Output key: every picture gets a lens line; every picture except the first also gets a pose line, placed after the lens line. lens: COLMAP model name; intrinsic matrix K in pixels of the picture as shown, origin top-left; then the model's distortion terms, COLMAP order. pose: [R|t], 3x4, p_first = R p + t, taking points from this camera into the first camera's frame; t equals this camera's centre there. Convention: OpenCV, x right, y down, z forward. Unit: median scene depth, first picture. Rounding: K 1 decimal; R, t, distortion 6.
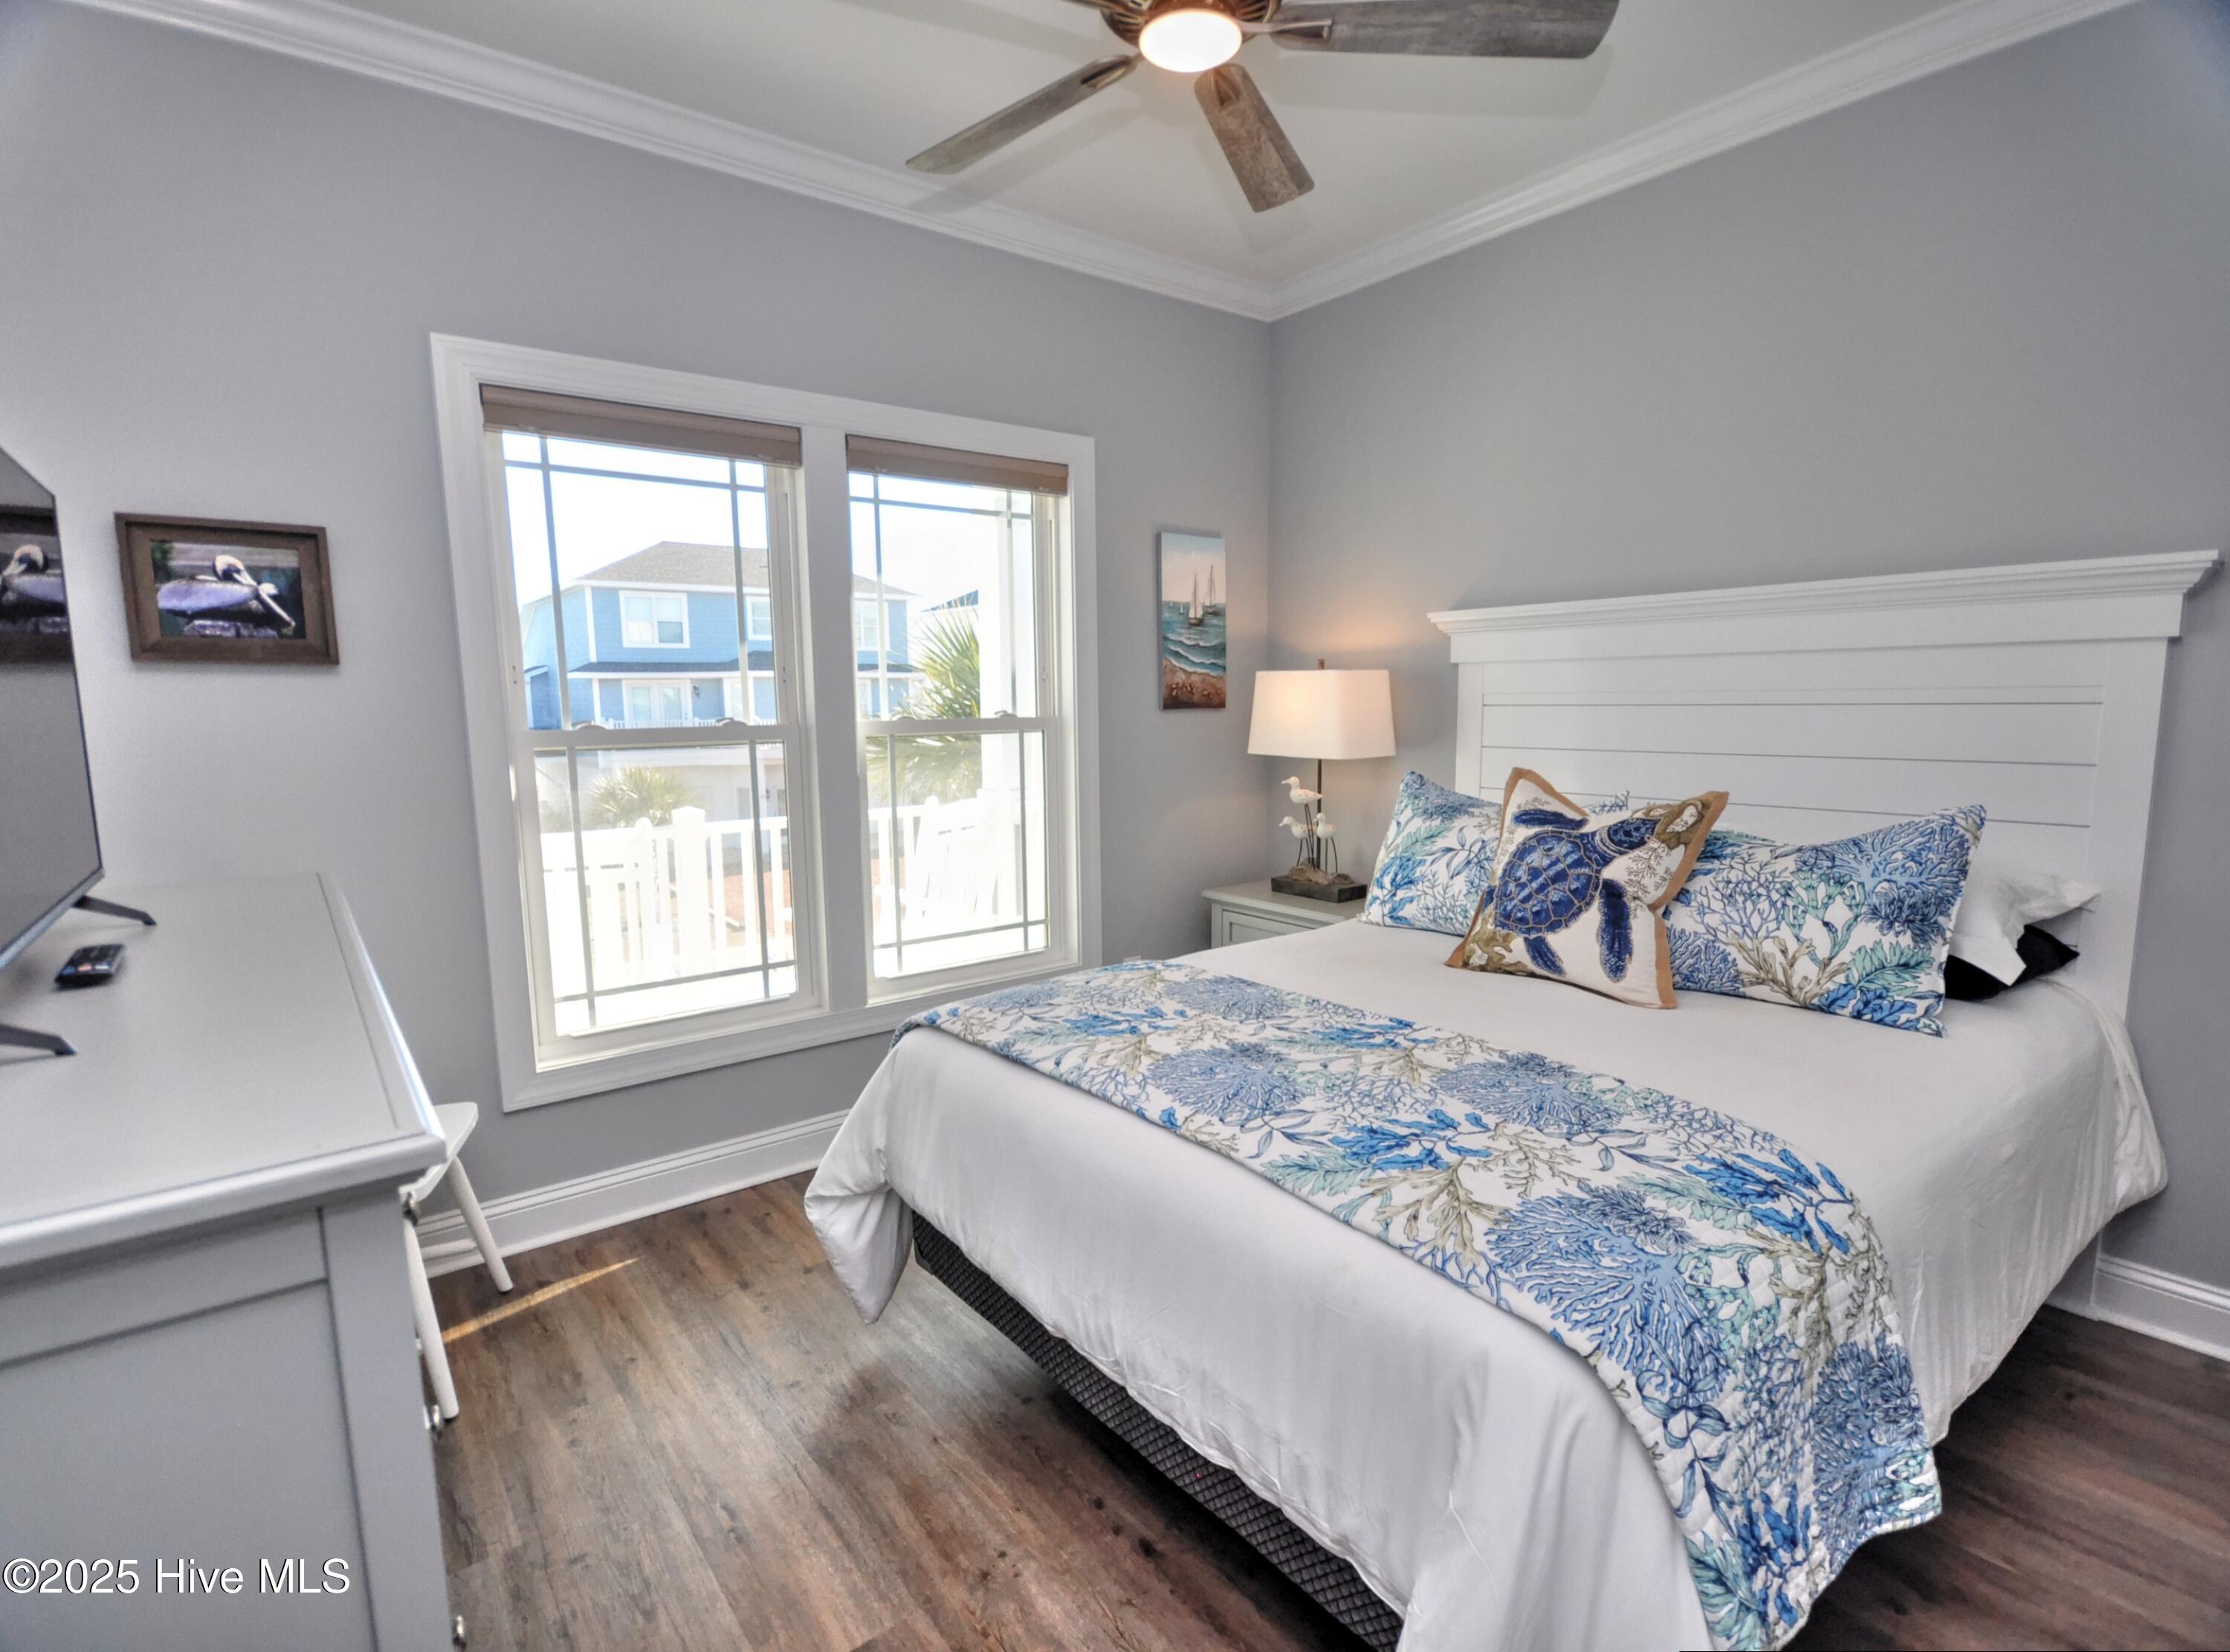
lens RADIAL K [[1120.8, 0, 1110.6], [0, 1120.8, 842.2], [0, 0, 1]] dist [-0.000108, 0.002219]
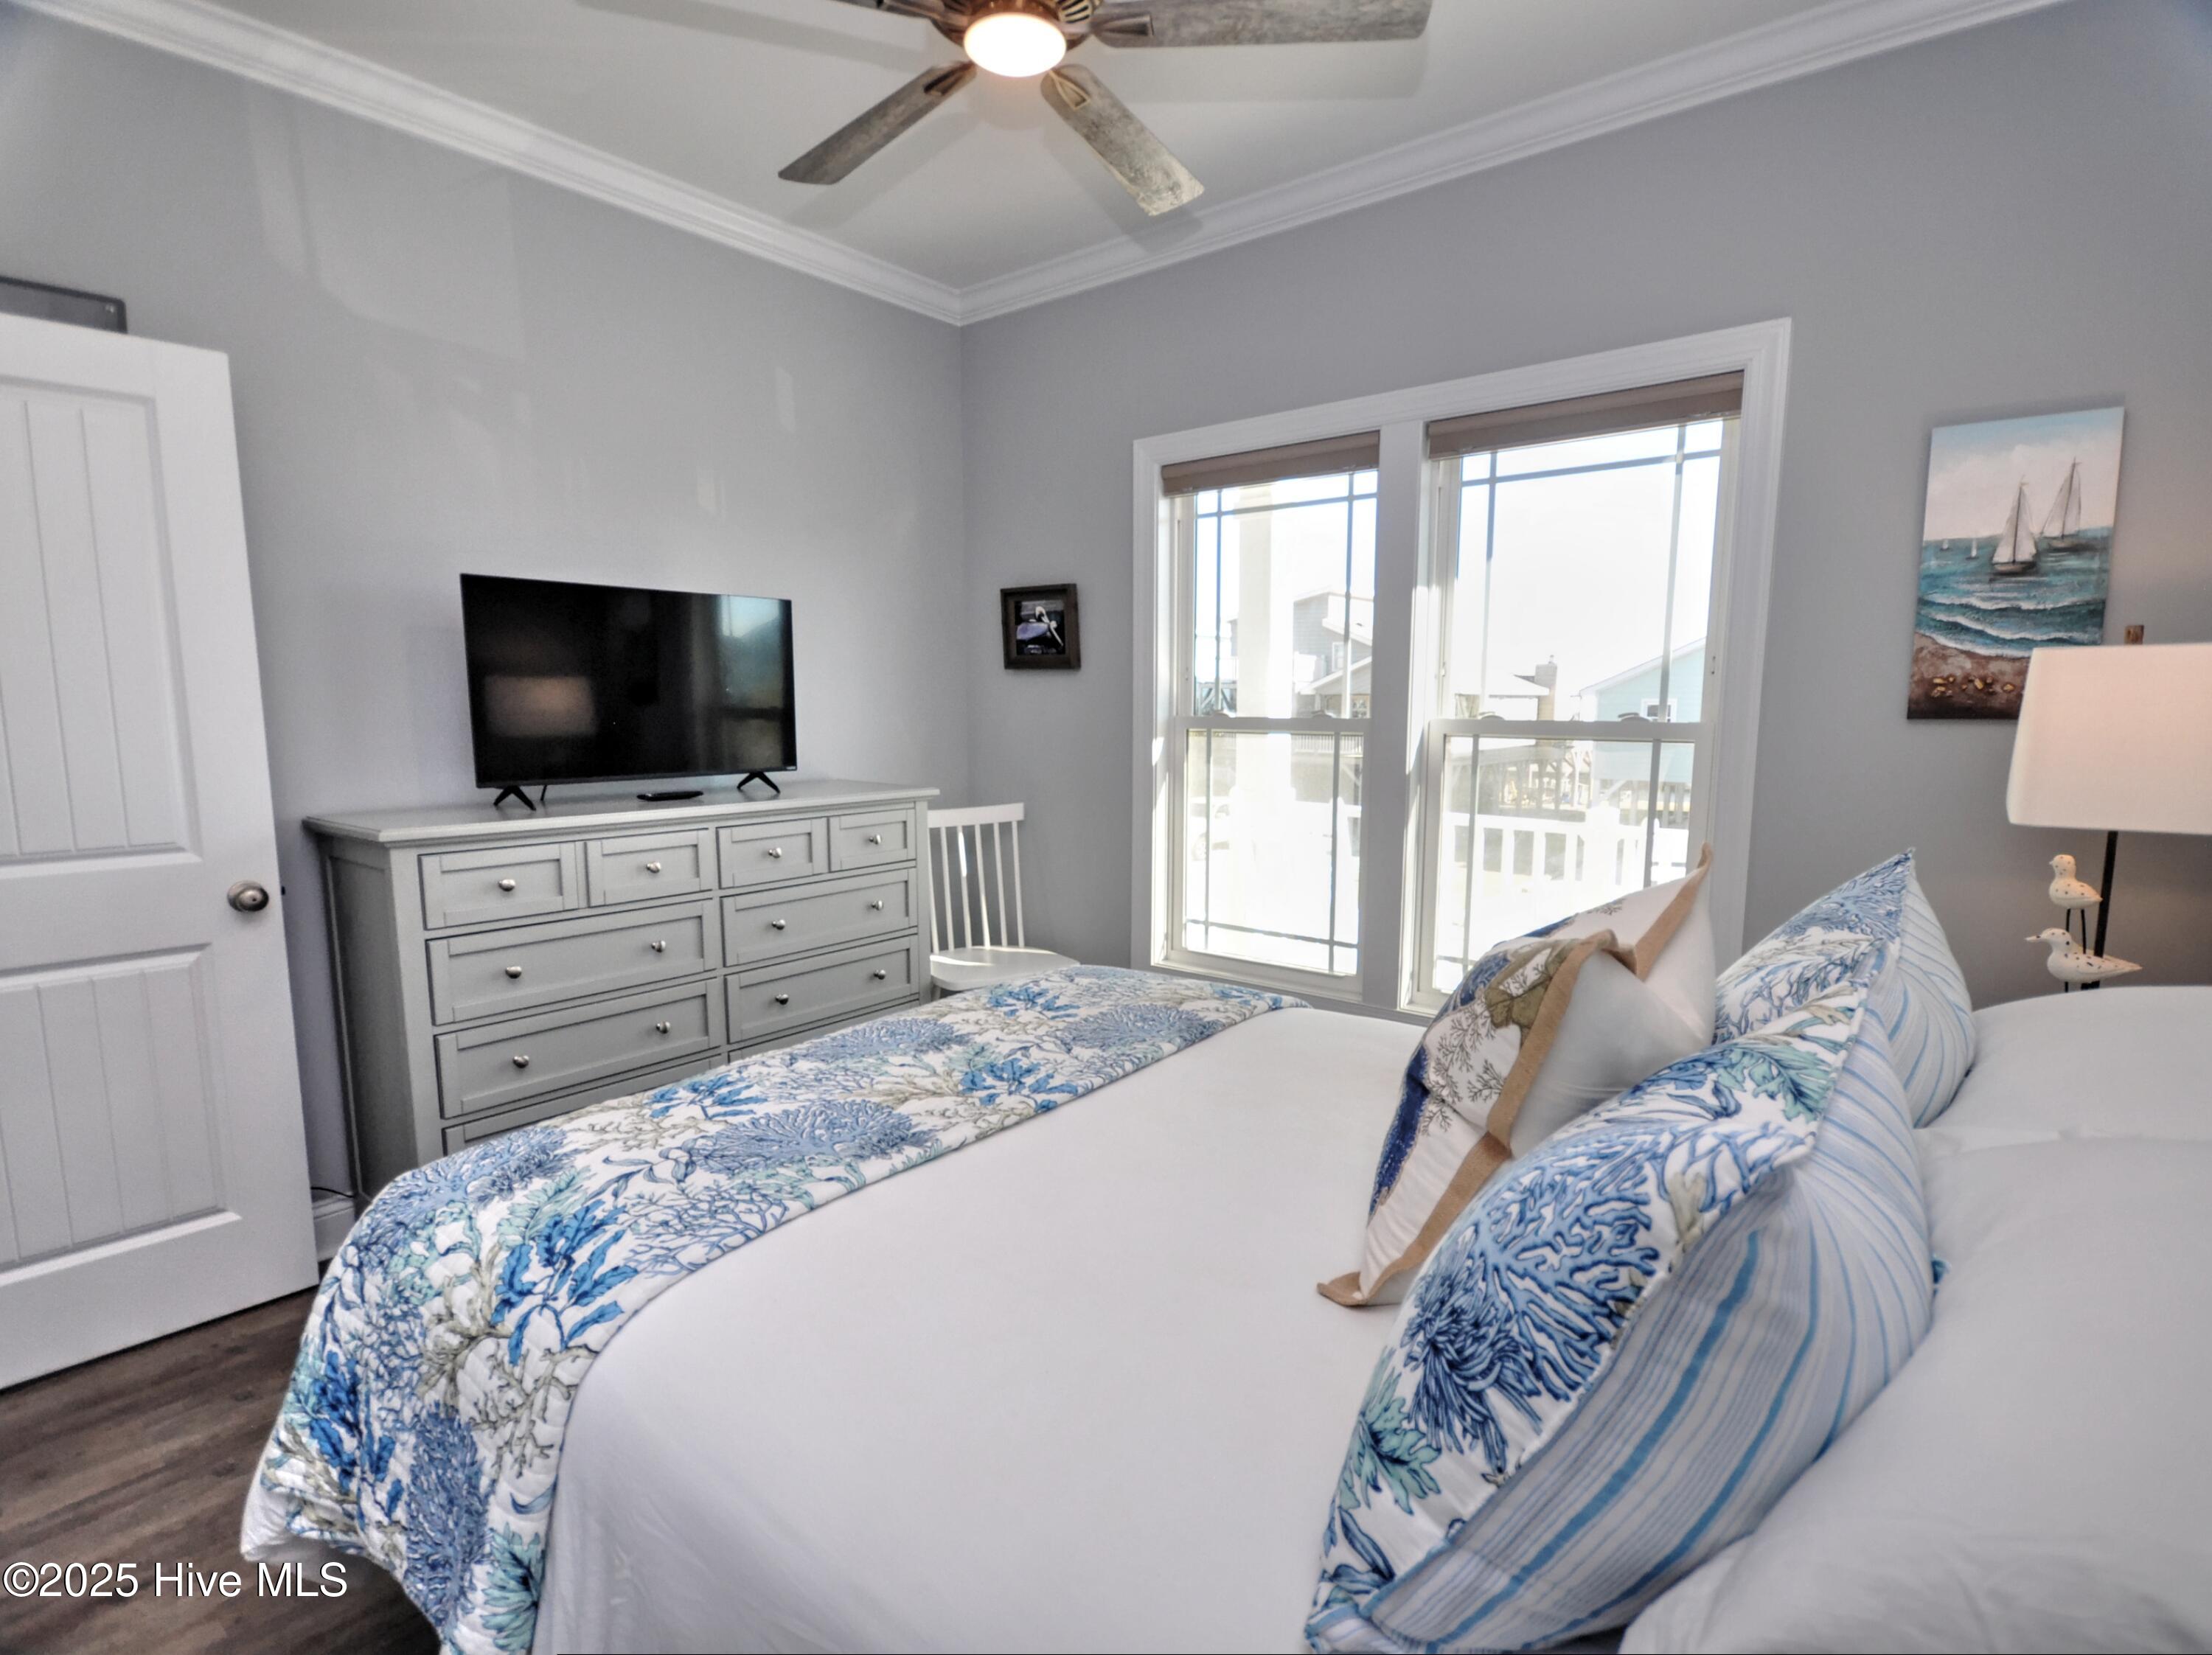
lens RADIAL K [[1111.8, 0, 1101.3], [0, 1111.8, 841.0], [0, 0, 1]] dist [-0.000108, 0.002219]
pose [[0.218877, 0.137662, -0.965993, 0.912649], [-0.132403, 0.985031, 0.110375, -0.101710], [0.966728, 0.103742, 0.233828, 0.724223]]
